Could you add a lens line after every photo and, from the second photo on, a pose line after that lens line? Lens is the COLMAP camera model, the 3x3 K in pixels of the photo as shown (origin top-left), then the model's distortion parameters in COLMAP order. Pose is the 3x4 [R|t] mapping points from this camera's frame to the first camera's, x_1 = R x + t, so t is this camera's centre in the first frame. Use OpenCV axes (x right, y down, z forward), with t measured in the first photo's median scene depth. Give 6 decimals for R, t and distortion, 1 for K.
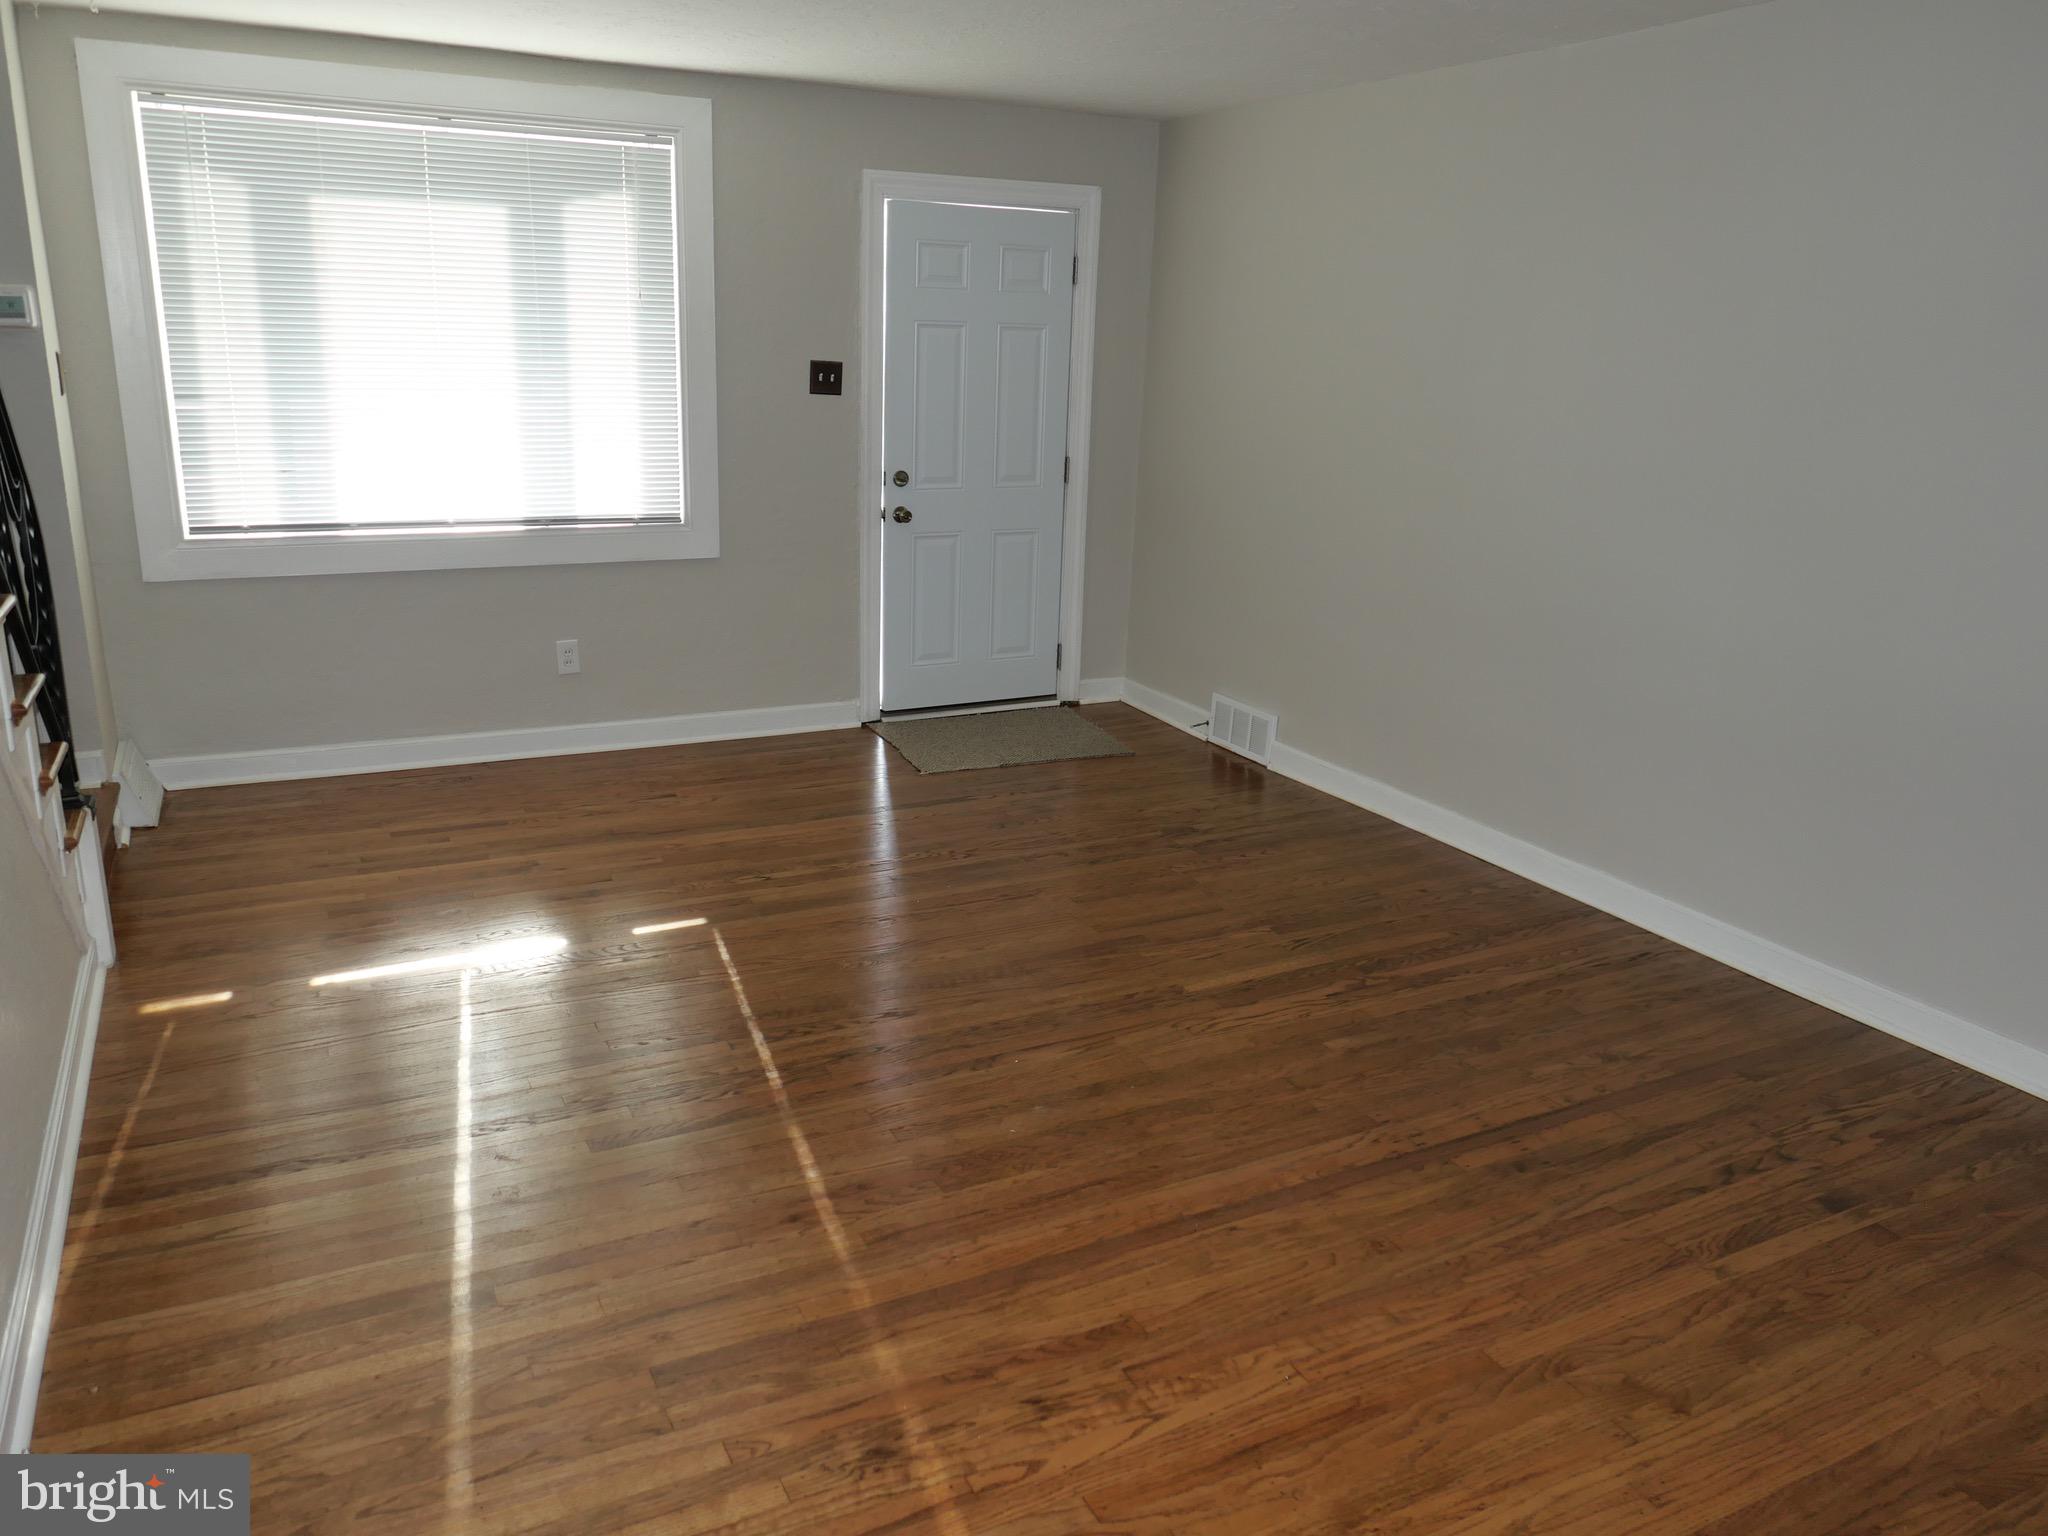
lens RADIAL K [[1487.3, 0, 1028.3], [0, 1487.3, 768.0], [0, 0, 1]] dist [-0.031914, 0.014055]
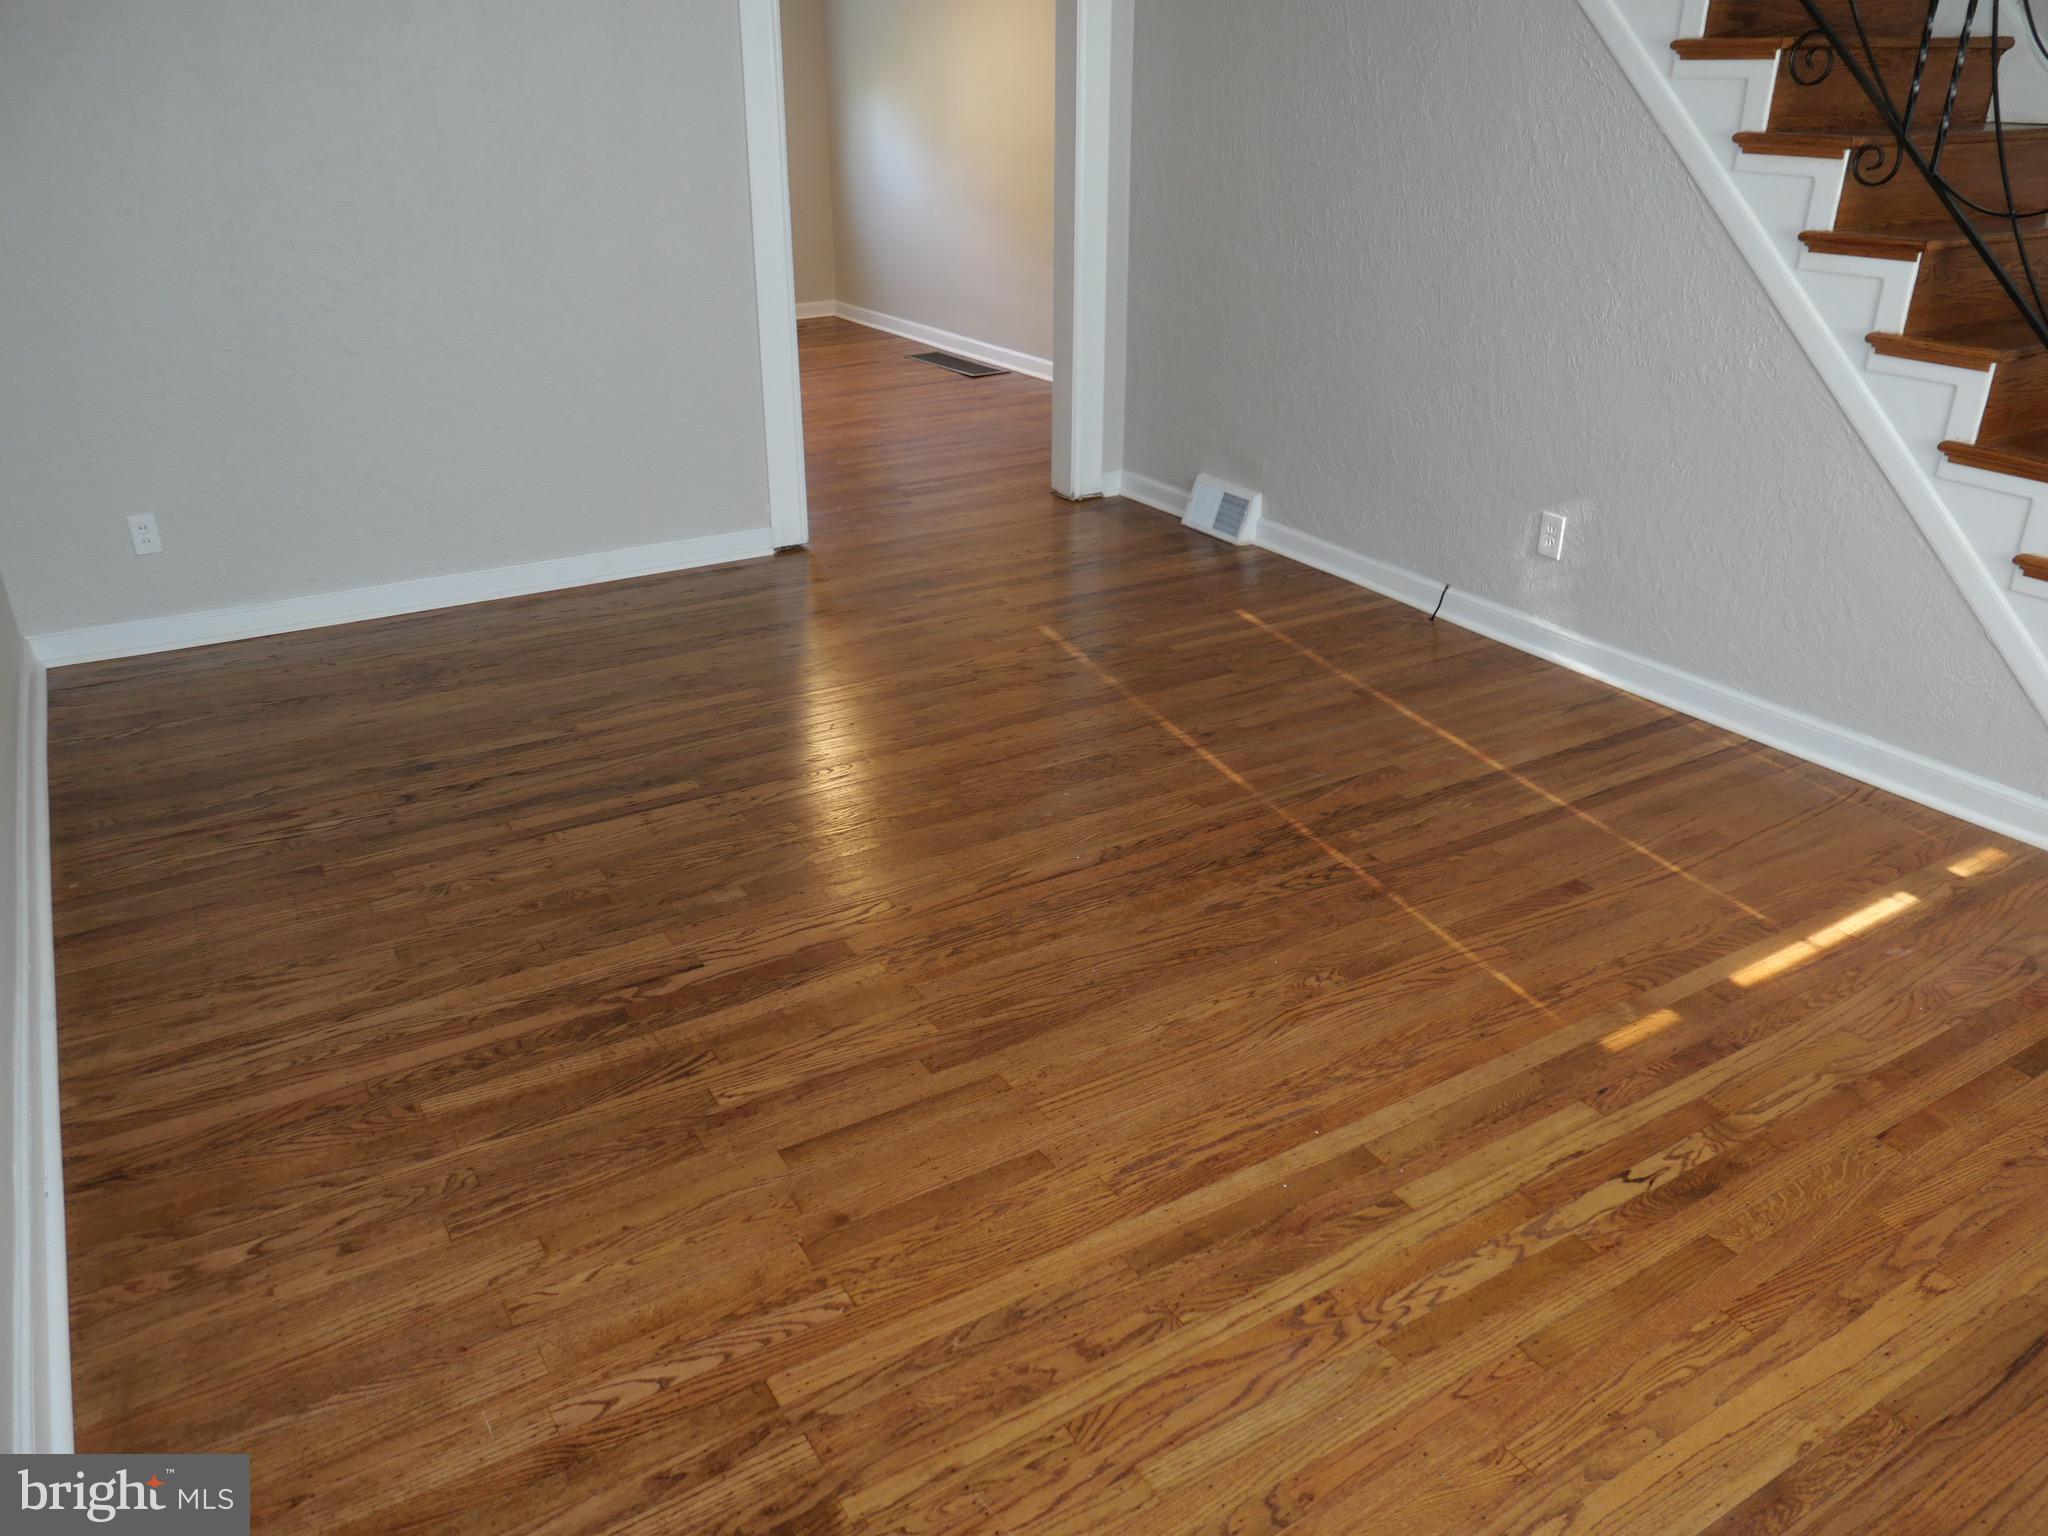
lens RADIAL K [[1487.3, 0, 1028.3], [0, 1487.3, 768.0], [0, 0, 1]] dist [-0.031914, 0.014055]
pose [[-0.996653, 0.011717, -0.080907, 0.097621], [-0.044936, 0.748238, 0.661906, -0.466860], [0.068294, 0.663326, -0.745207, 1.594955]]
